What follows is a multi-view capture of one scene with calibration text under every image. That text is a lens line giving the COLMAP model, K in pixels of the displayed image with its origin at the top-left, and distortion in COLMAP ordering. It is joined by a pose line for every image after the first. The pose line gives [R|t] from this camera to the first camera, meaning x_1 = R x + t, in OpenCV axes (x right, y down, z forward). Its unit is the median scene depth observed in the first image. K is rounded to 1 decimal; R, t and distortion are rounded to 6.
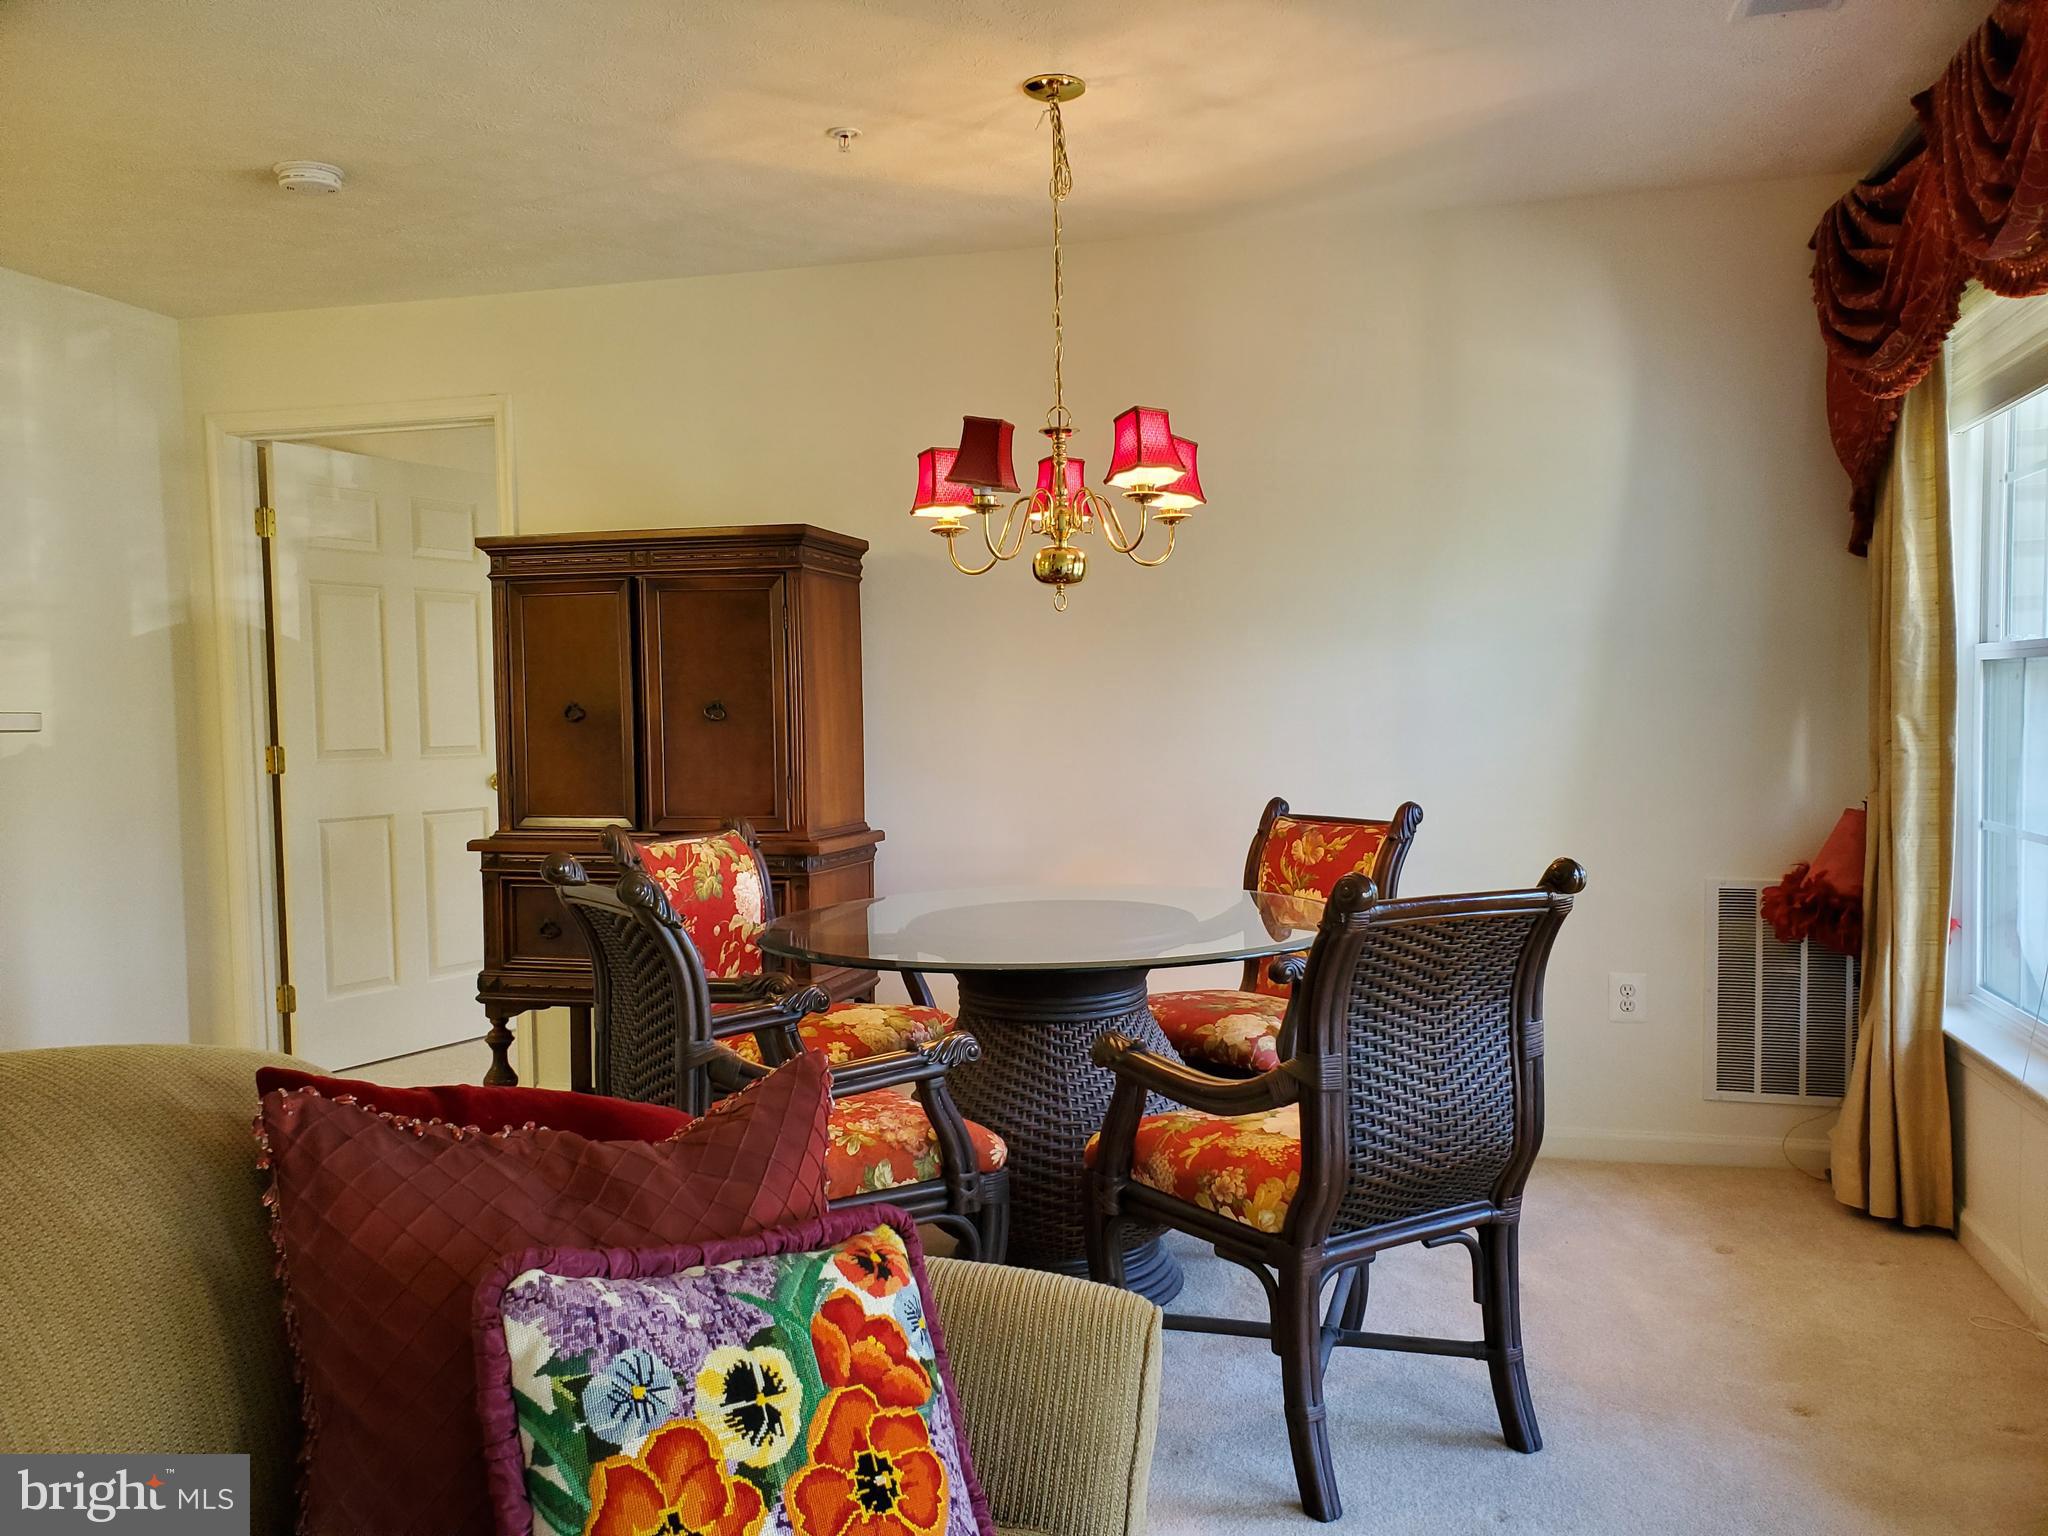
lens RADIAL K [[1568.4, 0, 1040.3], [0, 1568.4, 804.8], [0, 0, 1]] dist [0.013438, 0.008099]
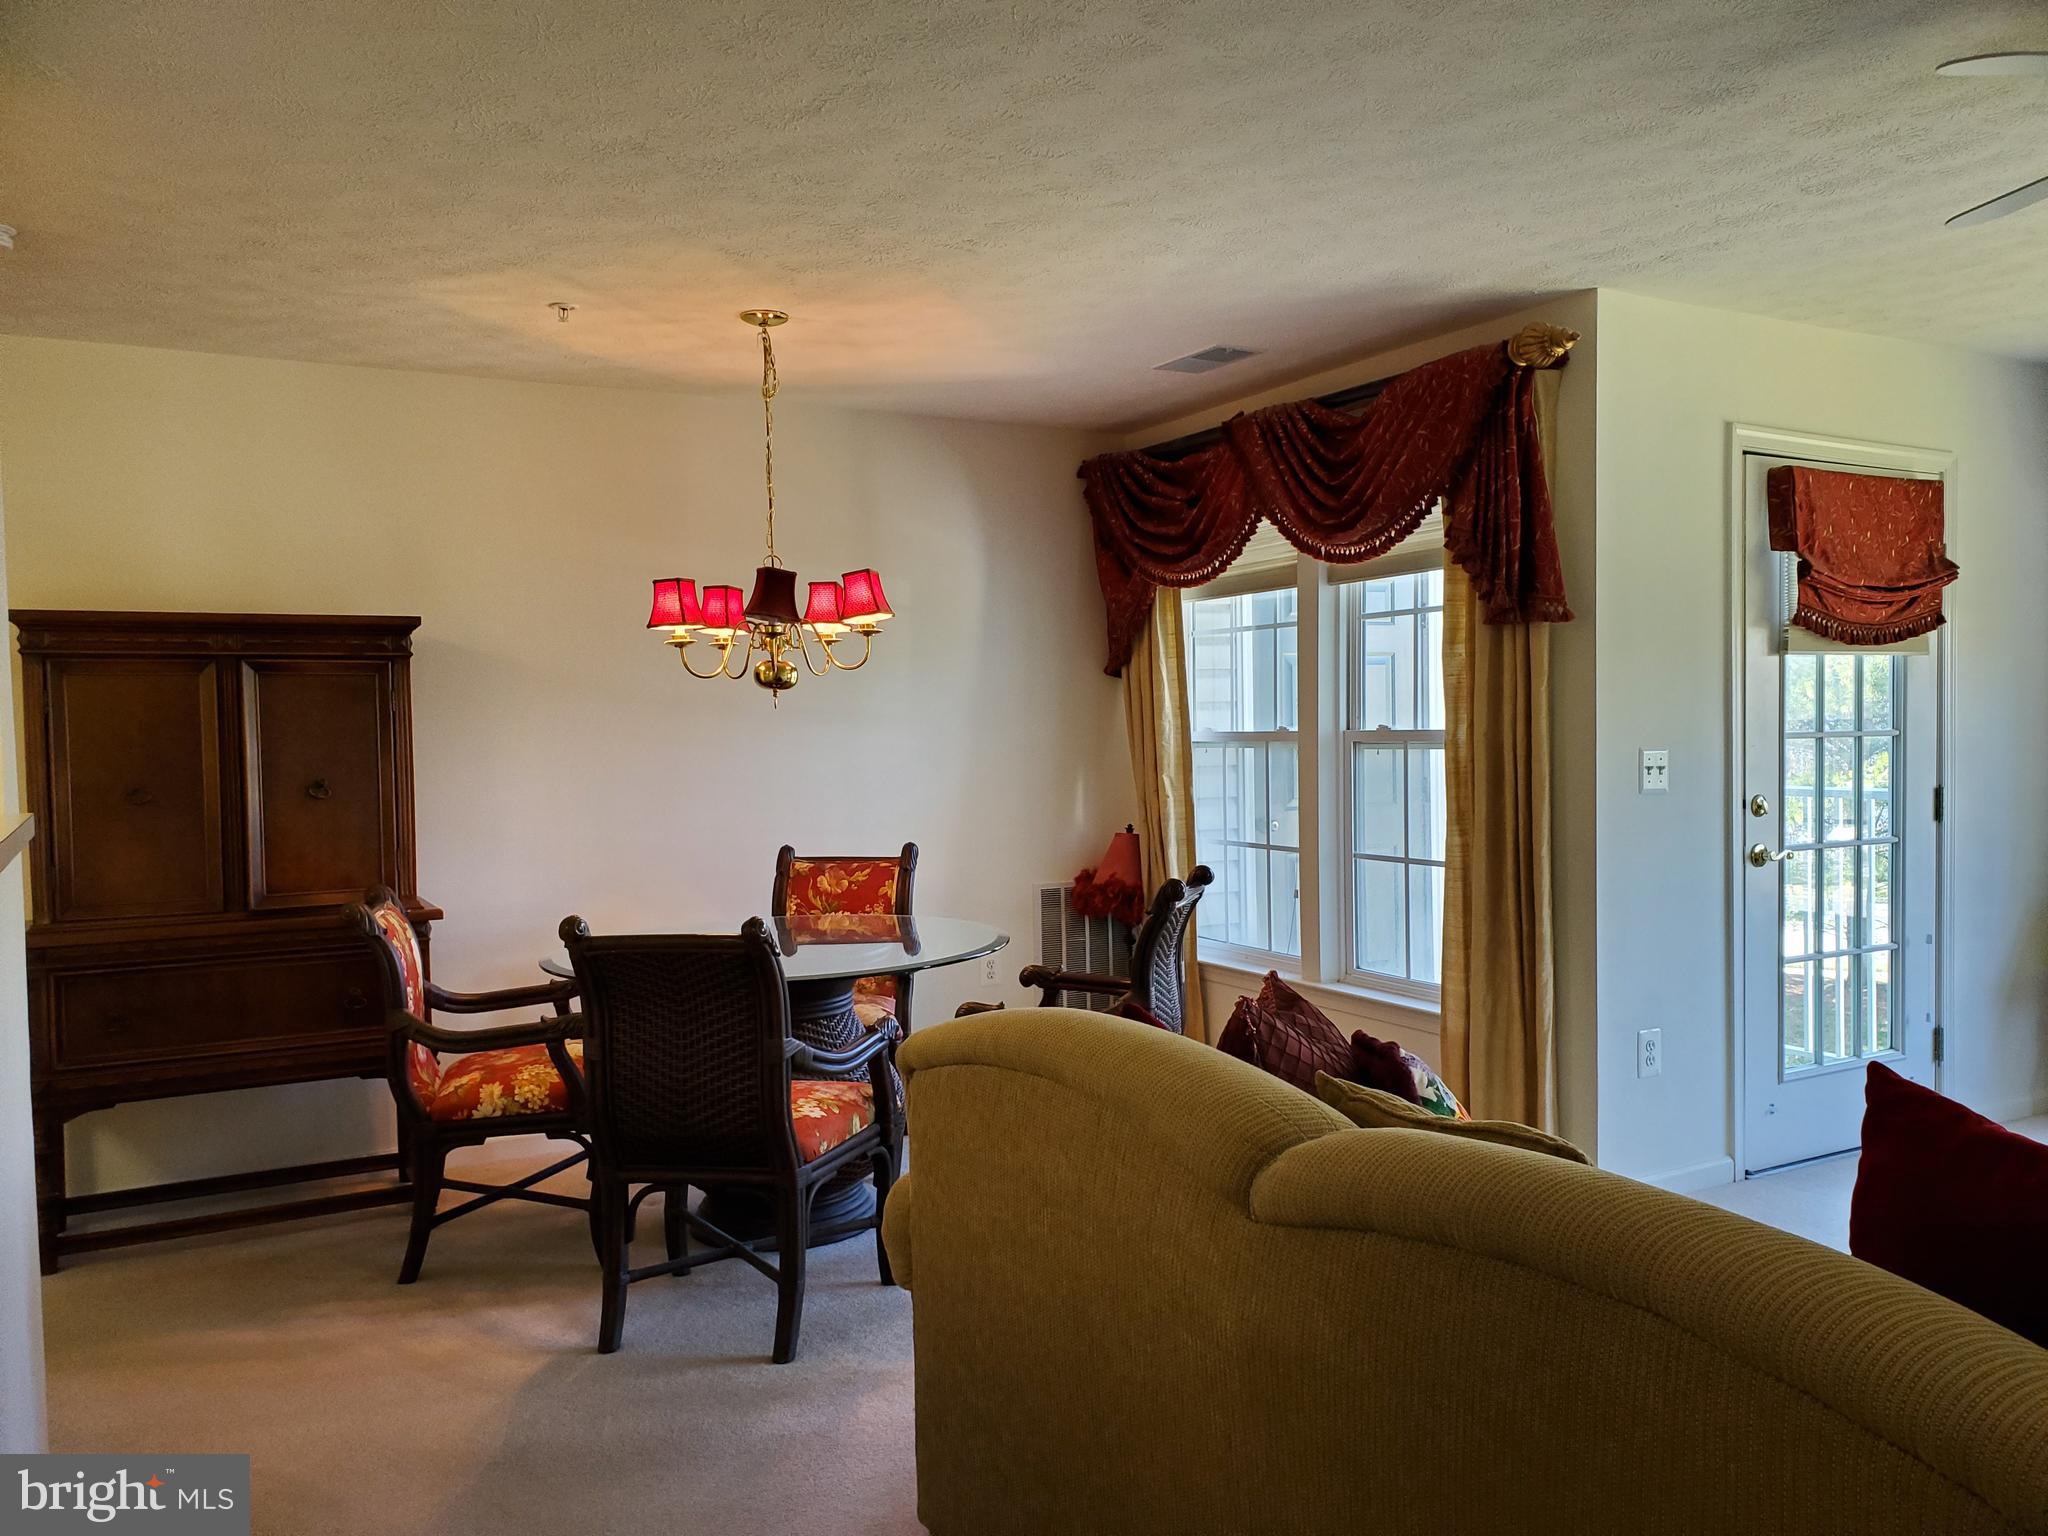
lens RADIAL K [[1546.9, 0, 1031.6], [0, 1546.9, 761.2], [0, 0, 1]] dist [0.002925, -0.001636]
pose [[0.713824, -0.014389, 0.700178, -0.650264], [0.054183, 0.997927, -0.034731, -0.020130], [-0.698226, 0.062730, 0.713124, -0.063480]]
